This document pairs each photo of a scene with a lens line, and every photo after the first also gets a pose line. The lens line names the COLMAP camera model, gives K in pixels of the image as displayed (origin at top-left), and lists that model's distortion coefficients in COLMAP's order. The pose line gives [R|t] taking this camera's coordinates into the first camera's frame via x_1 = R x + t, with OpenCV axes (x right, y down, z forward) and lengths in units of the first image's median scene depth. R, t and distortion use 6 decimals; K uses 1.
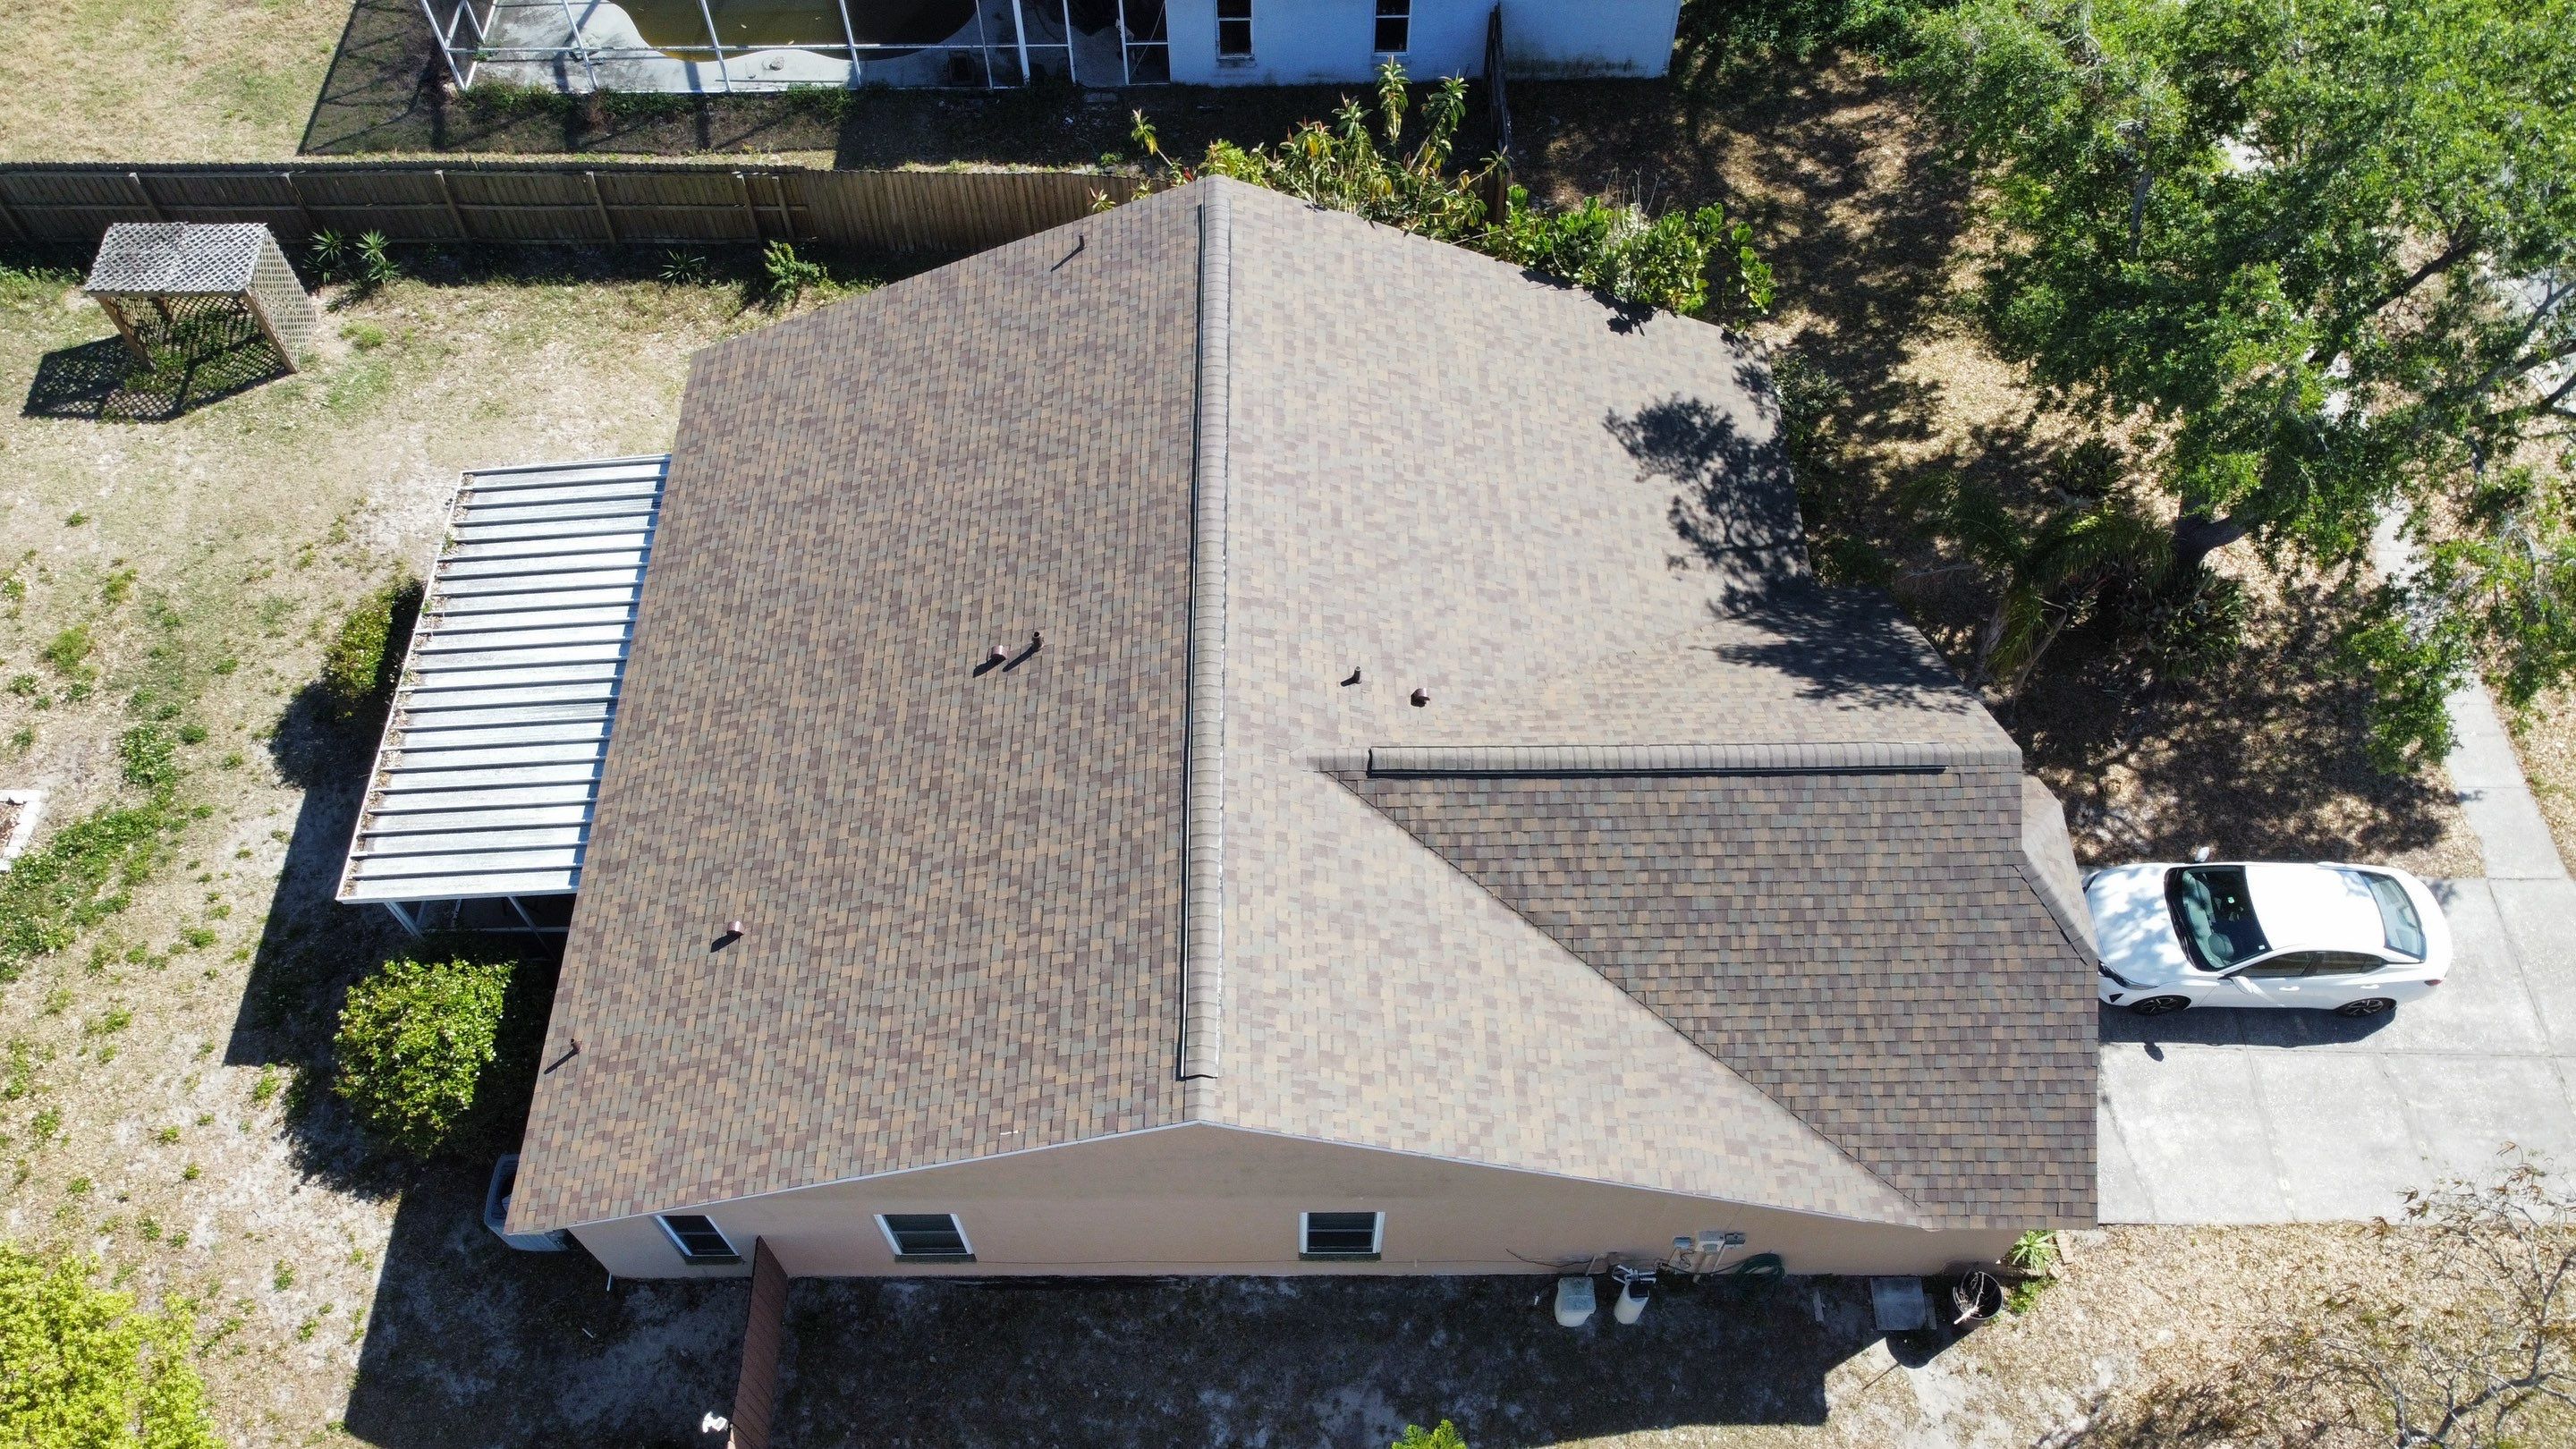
lens RADIAL K [[1935.8, 0, 1261.0], [0, 1935.8, 703.4], [0, 0, 1]] dist [0.008569, -0.021409]
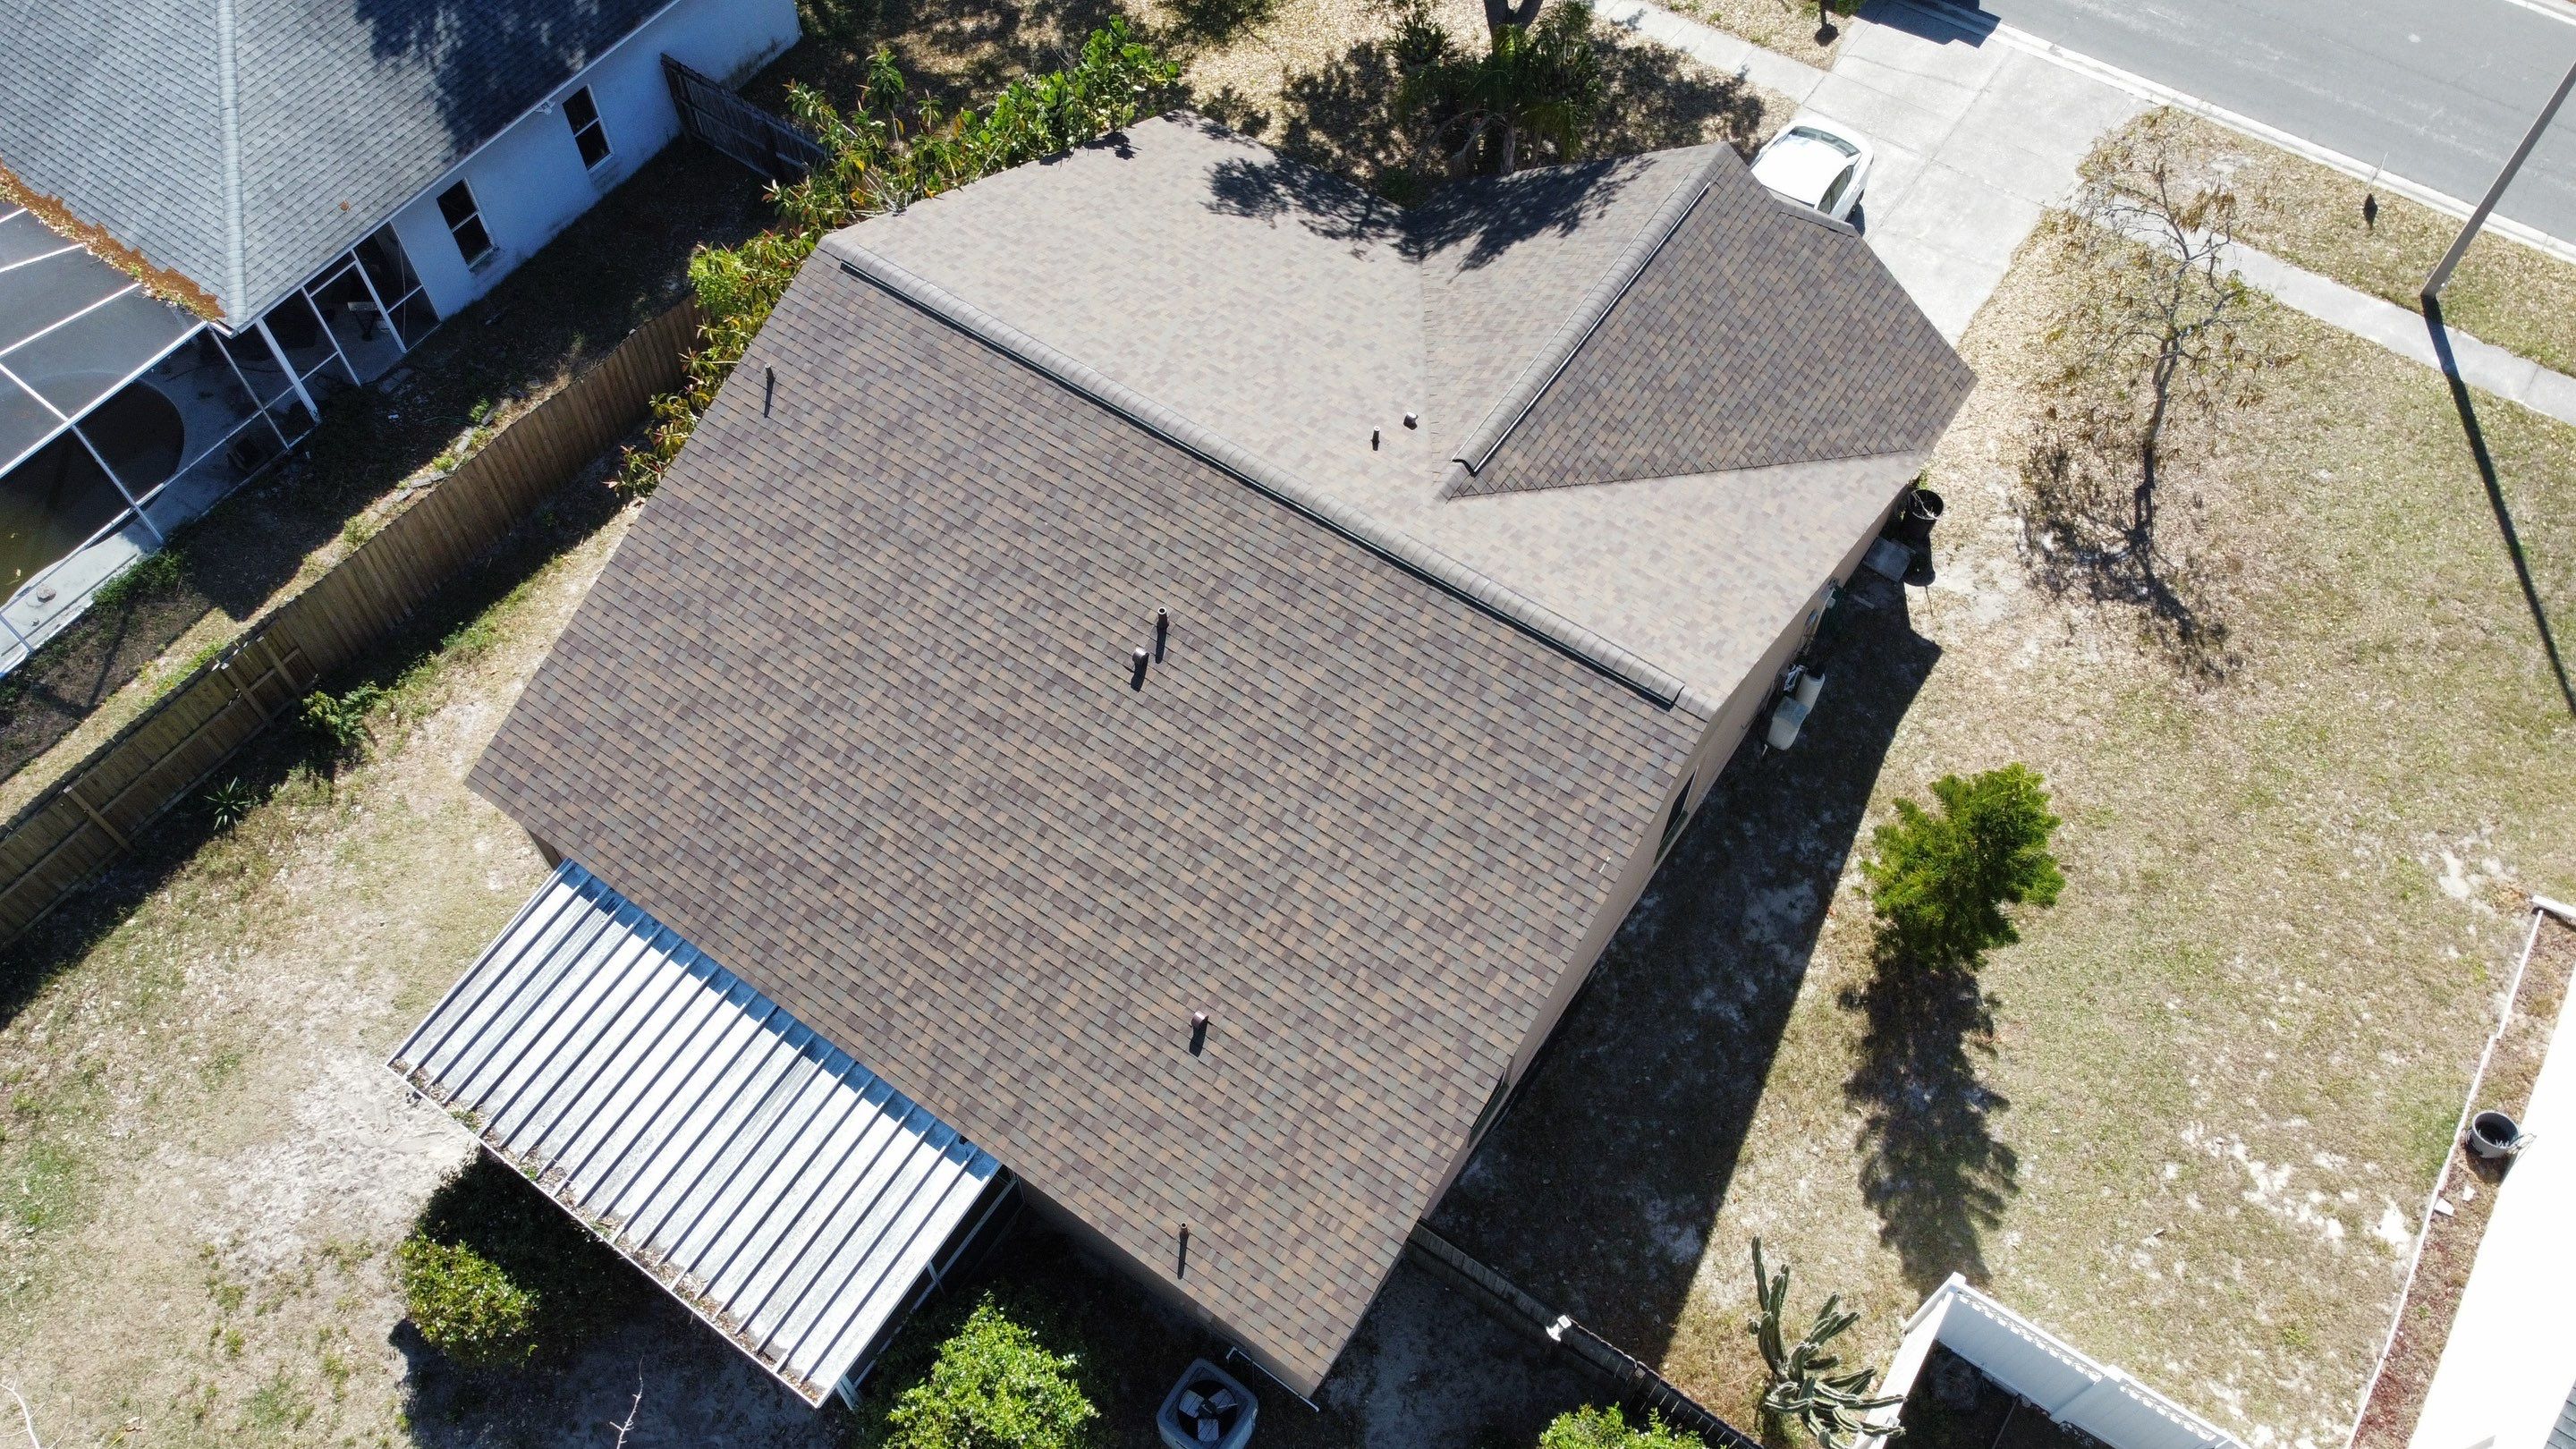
lens RADIAL K [[1935.8, 0, 1253.3], [0, 1935.8, 700.6], [0, 0, 1]] dist [0.008569, -0.021409]
pose [[0.571341, -0.680588, 0.458660, -0.523986], [0.686990, 0.702347, 0.186421, -0.142071], [-0.449015, 0.208585, 0.868837, 0.087392]]
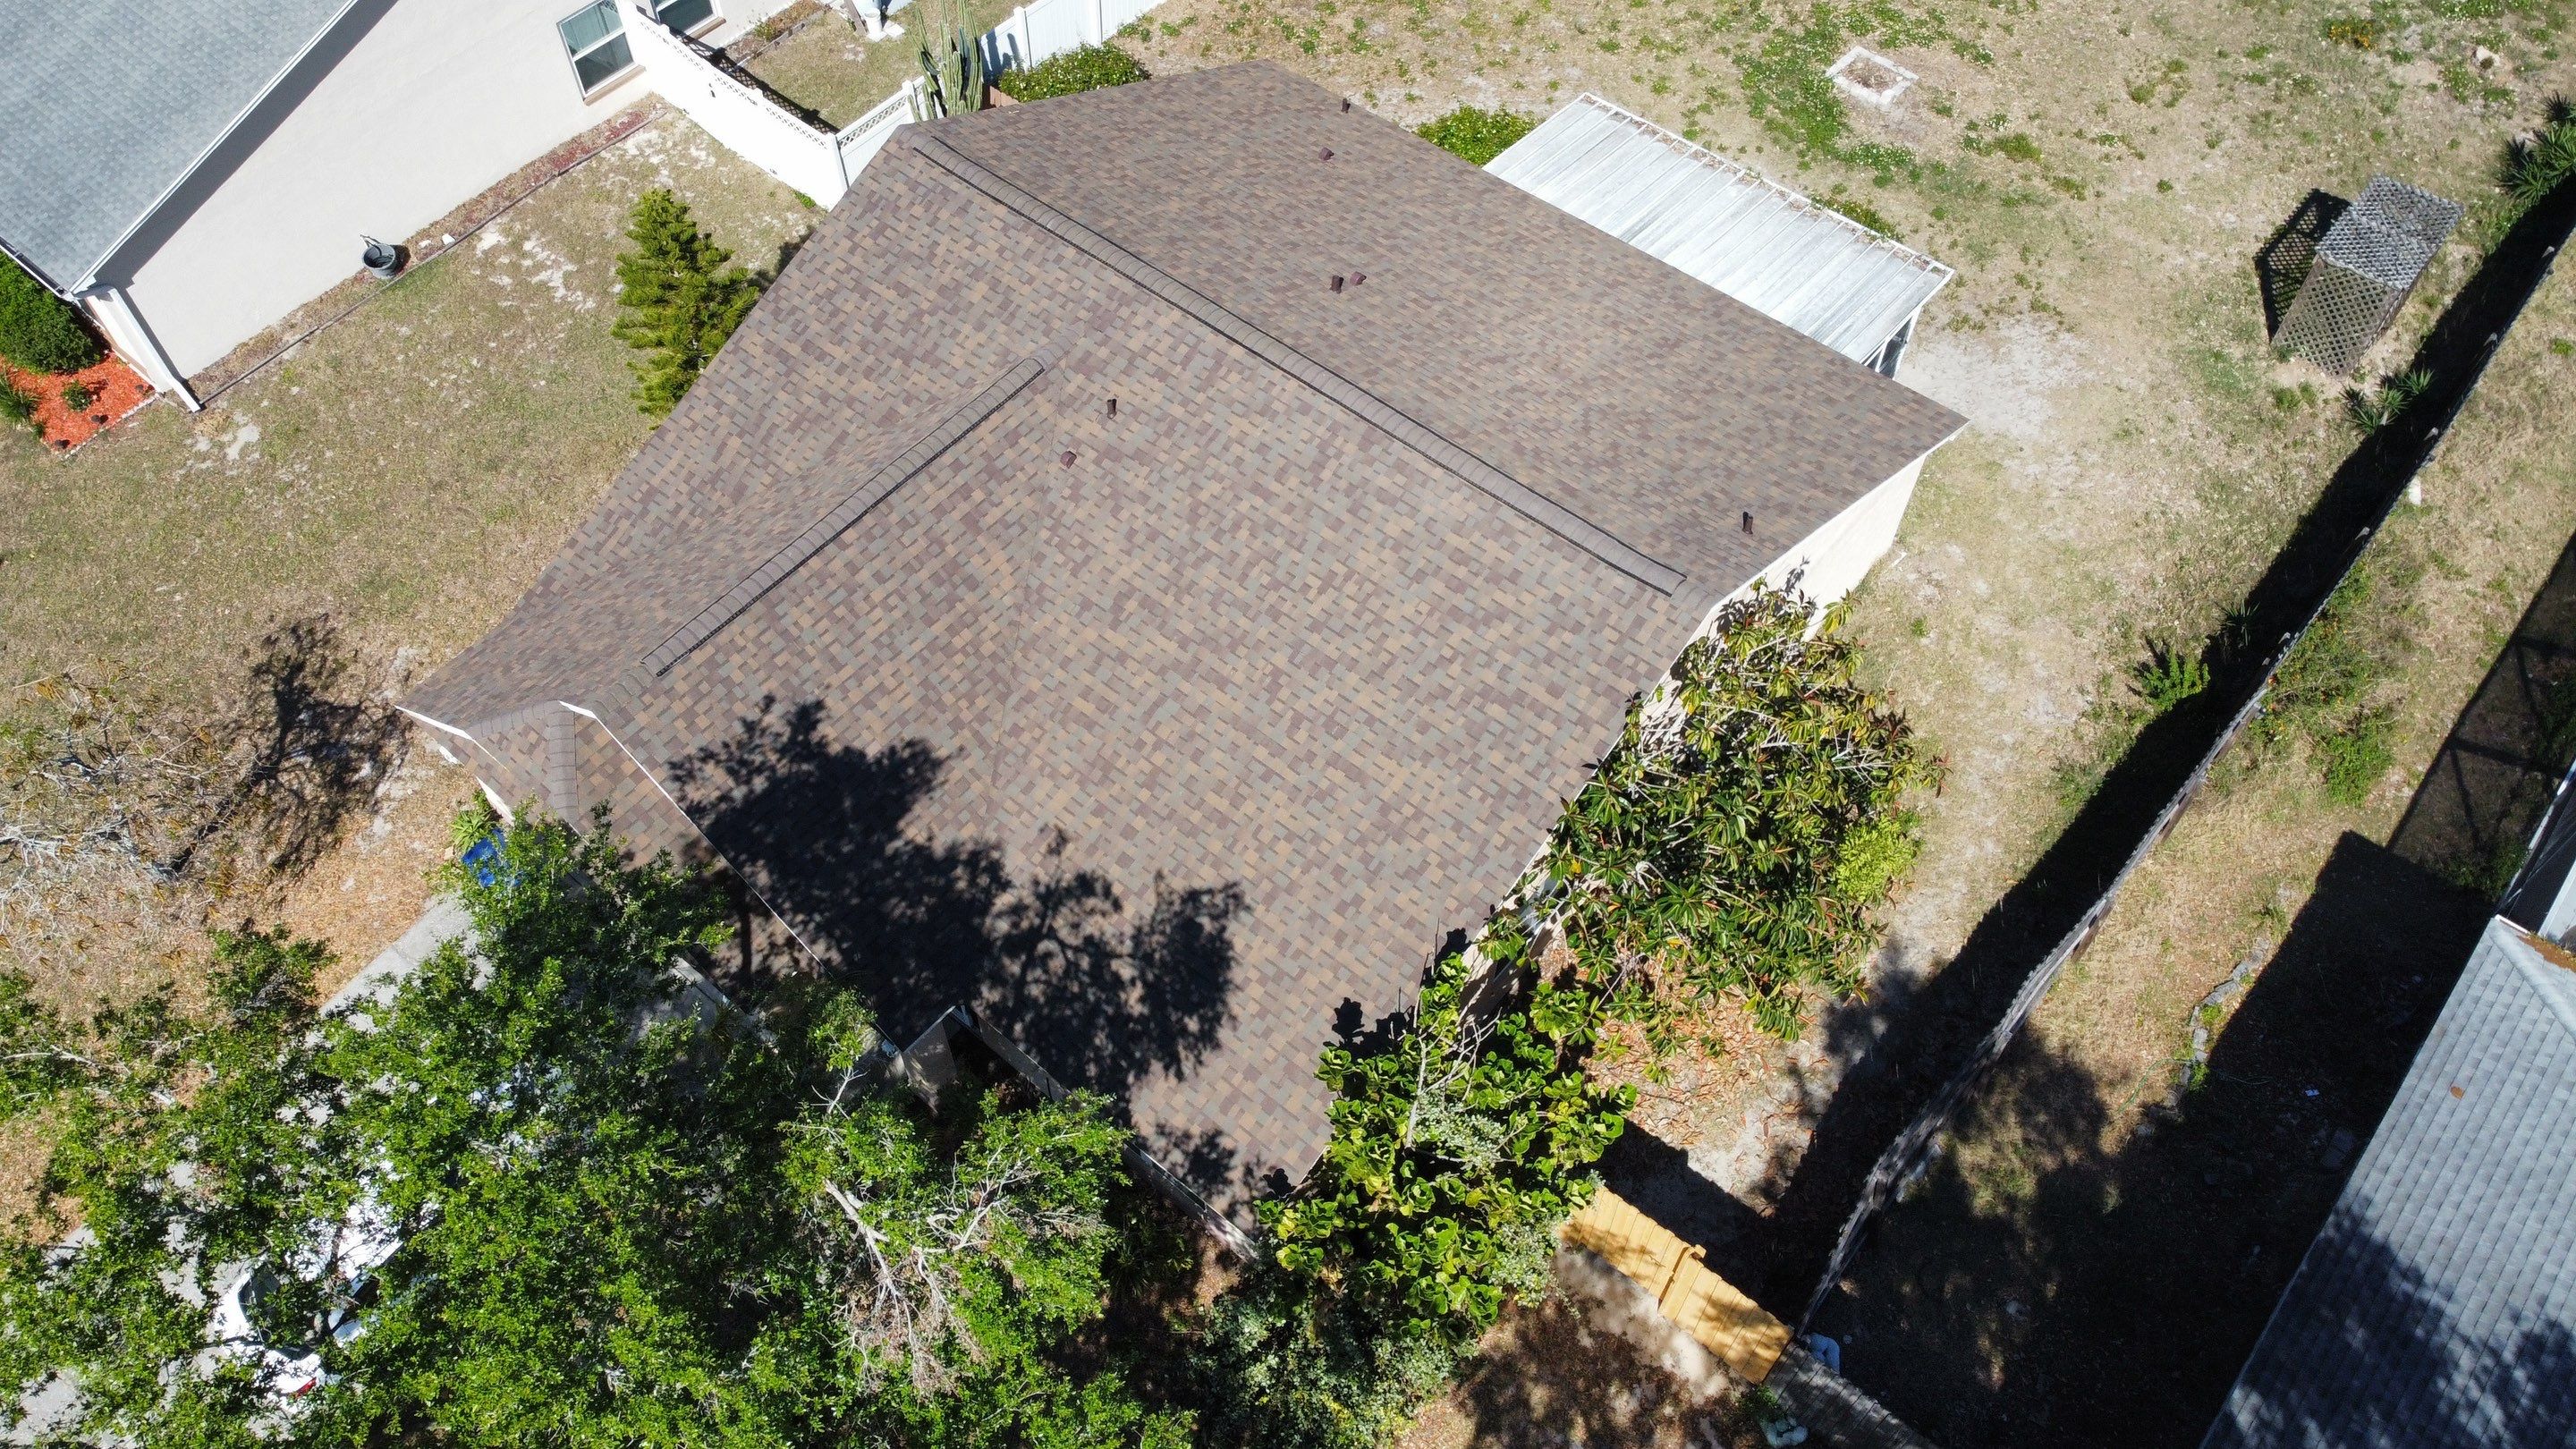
lens RADIAL K [[1935.8, 0, 1260.0], [0, 1935.8, 703.2], [0, 0, 1]] dist [0.008569, -0.021409]
pose [[-0.648777, 0.629617, -0.427400, 0.496951], [-0.626447, -0.123022, 0.769695, -0.815566], [0.432033, 0.767104, 0.474236, 0.560003]]
